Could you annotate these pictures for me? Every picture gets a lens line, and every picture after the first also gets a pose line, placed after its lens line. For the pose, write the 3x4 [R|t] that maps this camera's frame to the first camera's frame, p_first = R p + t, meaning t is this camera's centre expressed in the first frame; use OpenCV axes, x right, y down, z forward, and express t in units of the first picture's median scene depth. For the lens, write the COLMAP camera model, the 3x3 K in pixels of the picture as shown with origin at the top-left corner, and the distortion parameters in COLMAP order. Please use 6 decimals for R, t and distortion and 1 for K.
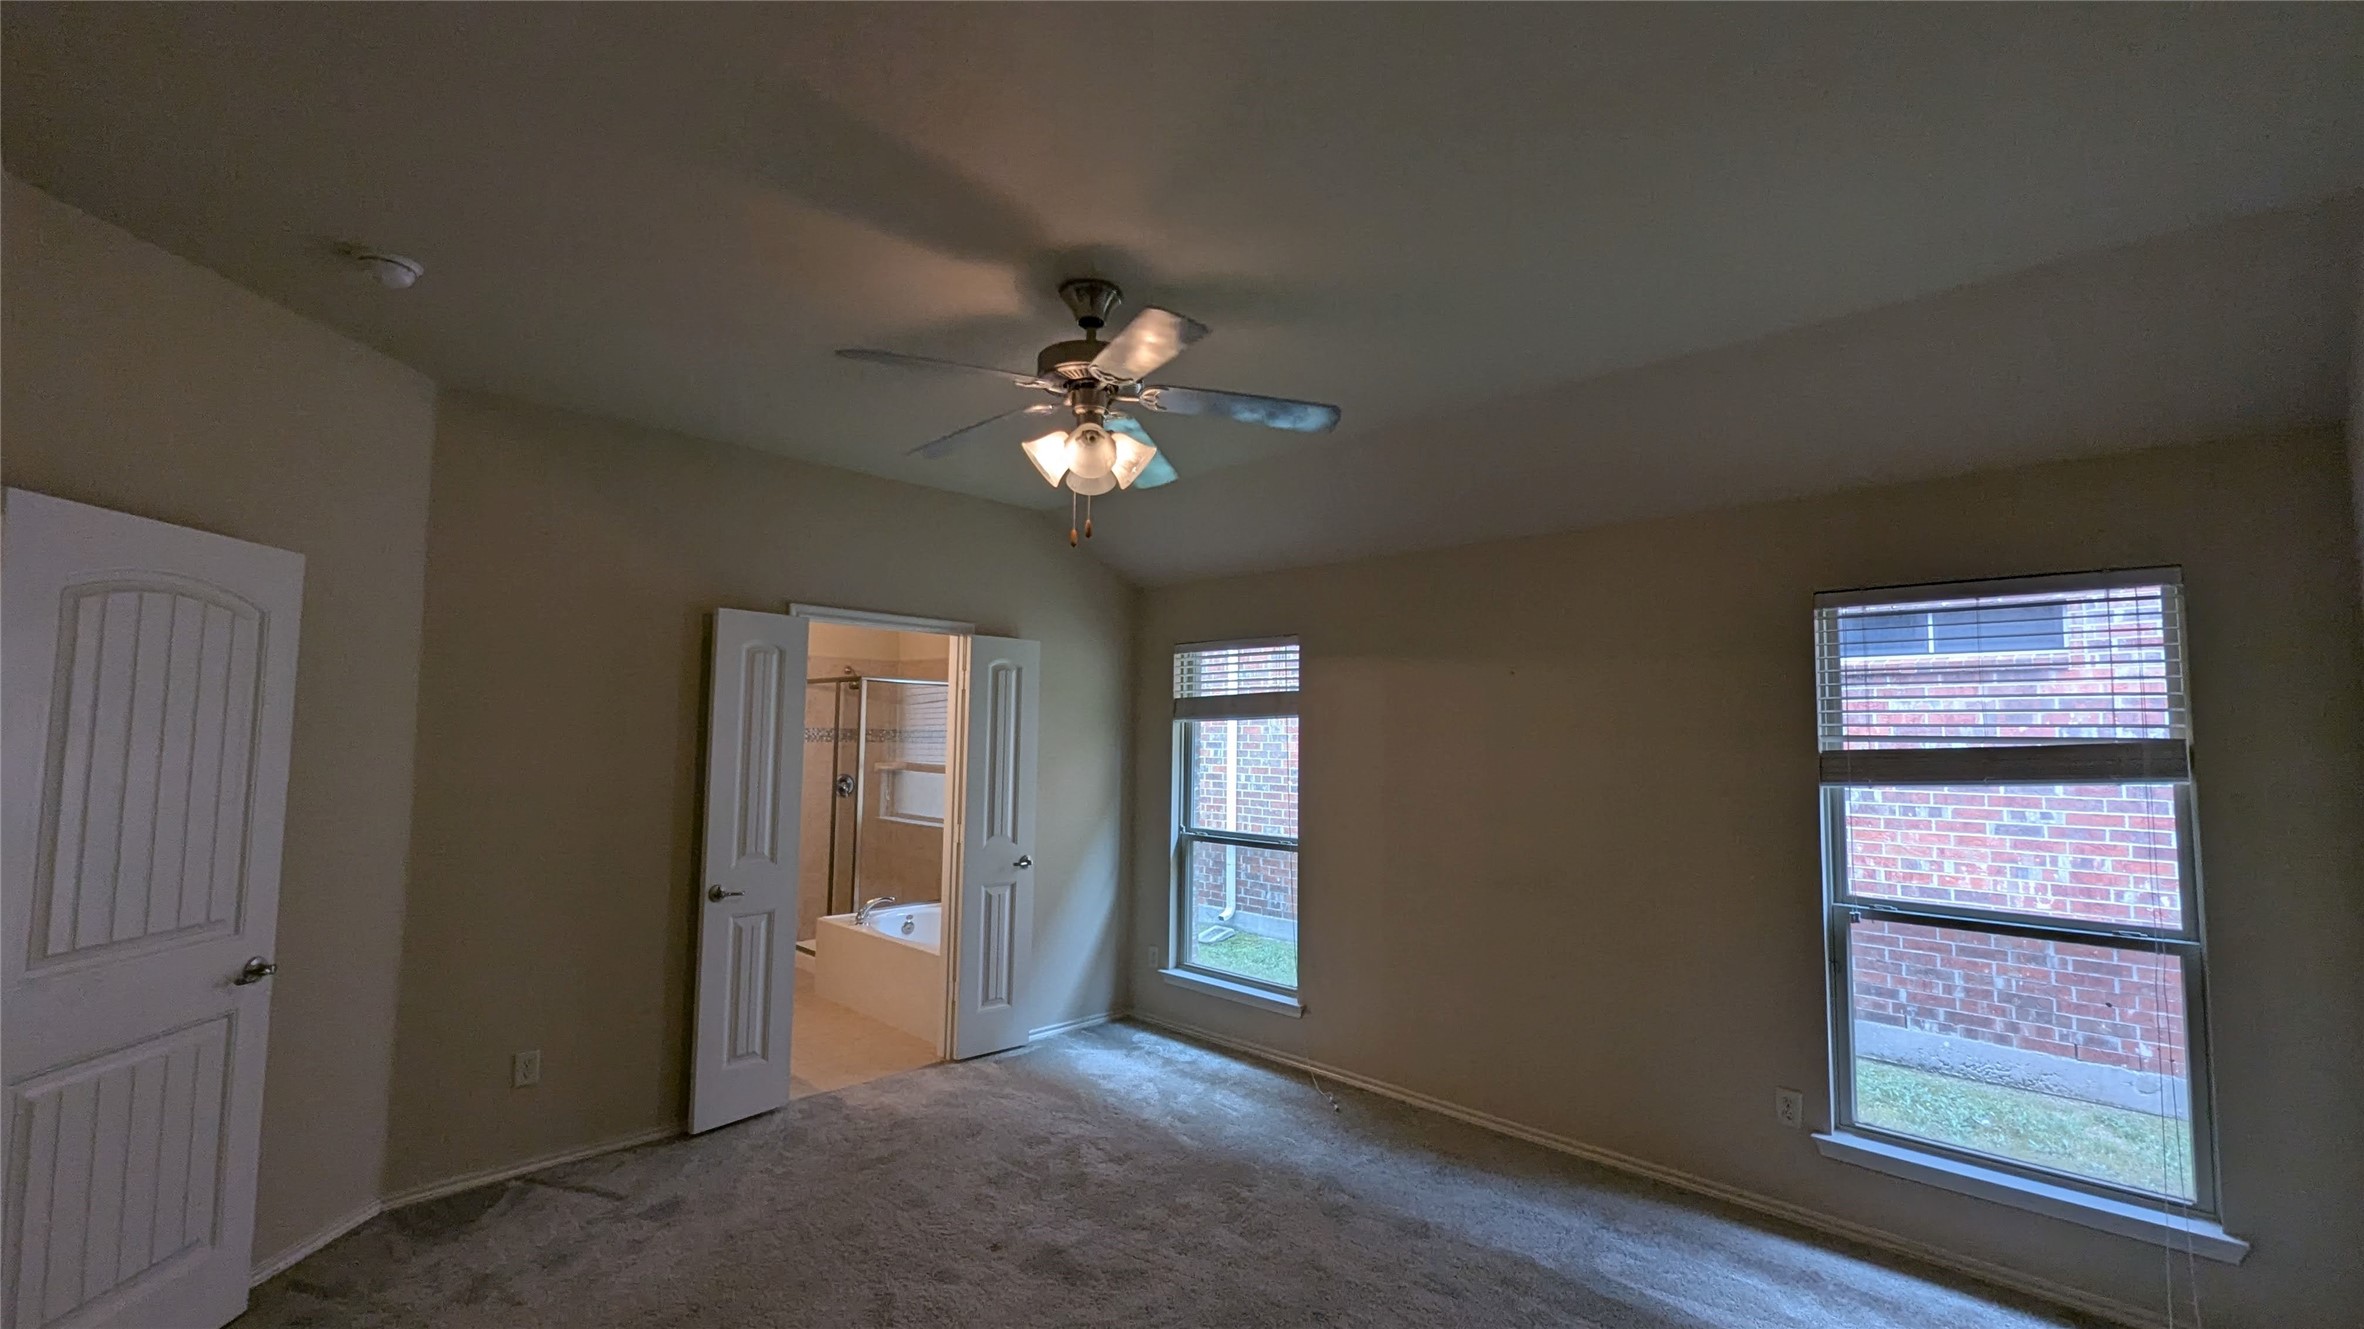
lens RADIAL K [[972.9, 0, 1196.6], [0, 972.9, 662.0], [0, 0, 1]] dist [-0.003569, -0.000803]
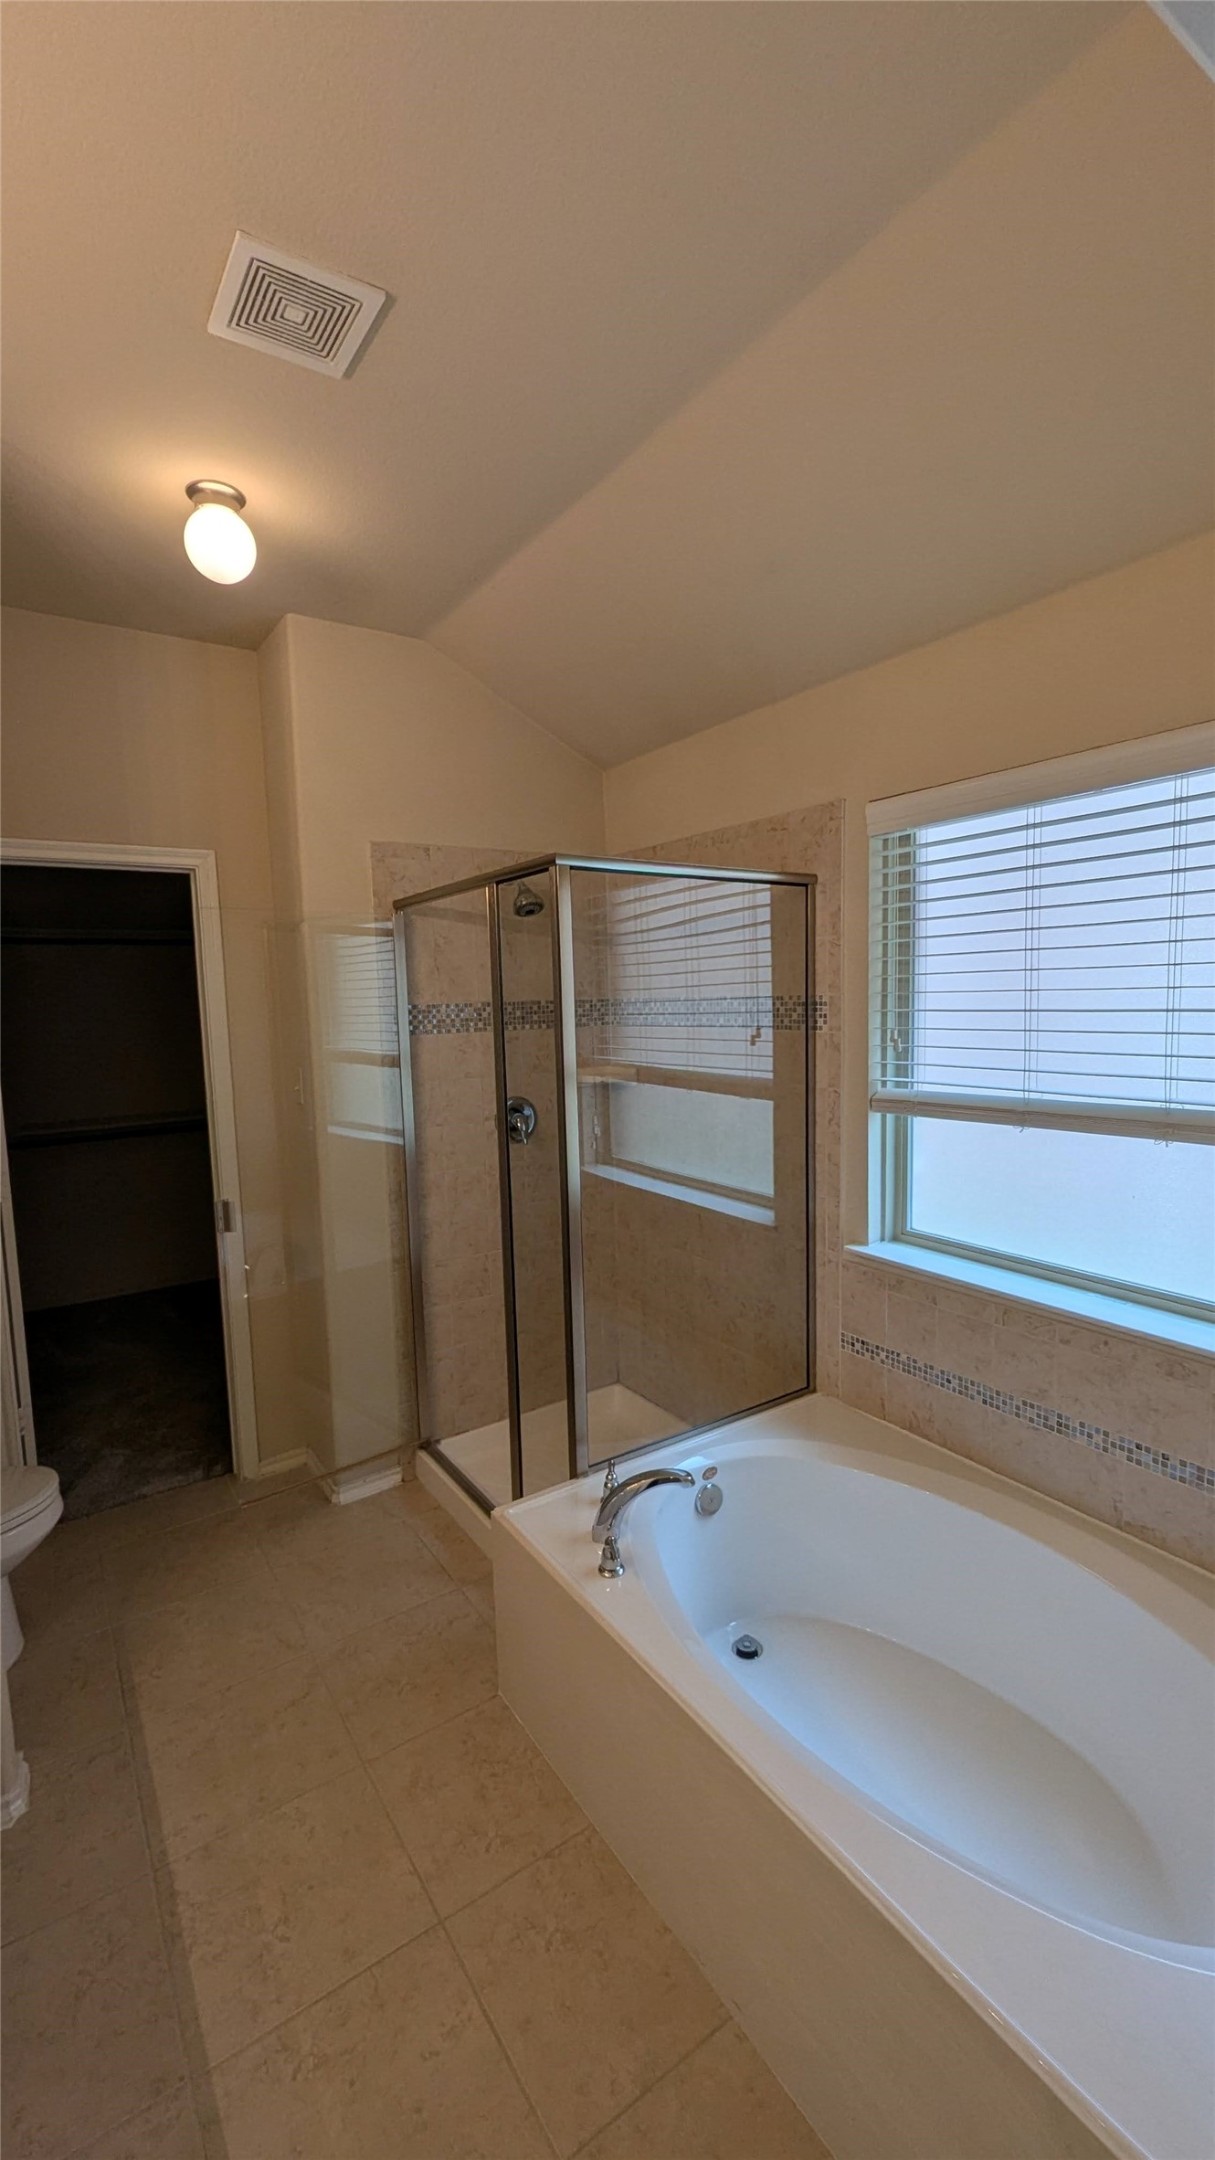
lens RADIAL K [[889.0, 0, 610.4], [0, 889.0, 1089.3], [0, 0, 1]] dist [-0.003569, -0.000803]
pose [[0.975967, -0.012344, -0.217568, -0.222667], [0.048982, 0.985273, 0.163822, 0.042677], [0.212341, -0.170541, 0.962199, 0.588152]]
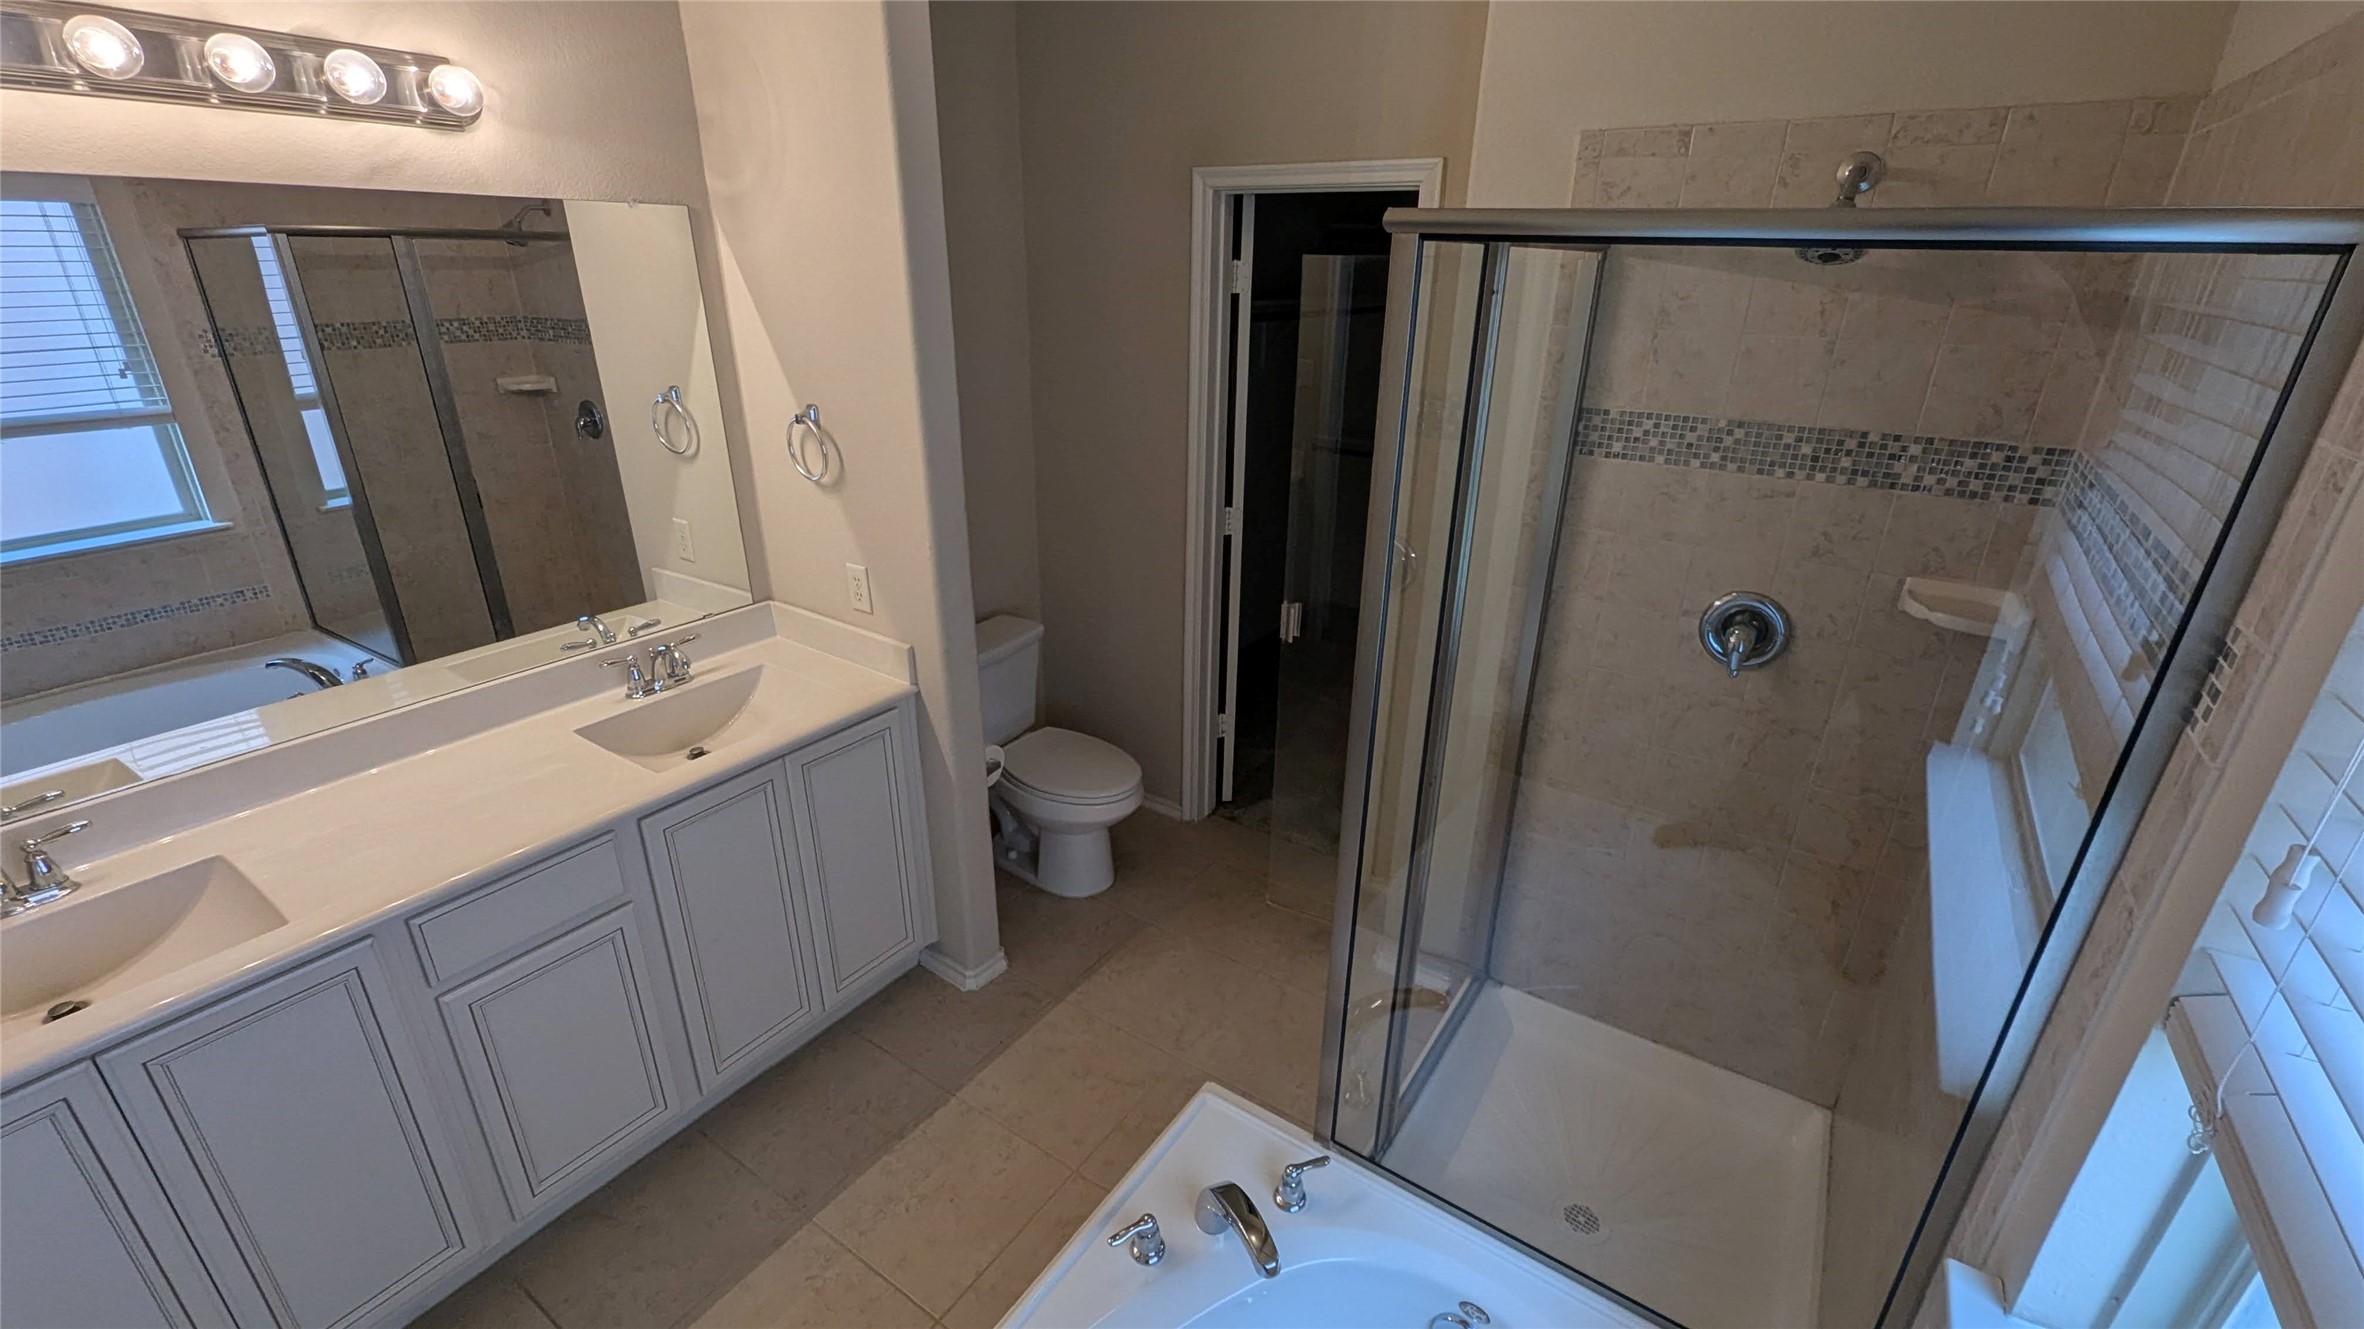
lens RADIAL K [[972.9, 0, 1189.0], [0, 972.9, 662.2], [0, 0, 1]] dist [-0.003569, -0.000803]
pose [[0.166126, 0.373445, -0.912656, -0.124037], [0.050054, 0.921130, 0.386024, 0.017642], [0.984833, -0.109810, 0.134331, 0.823102]]
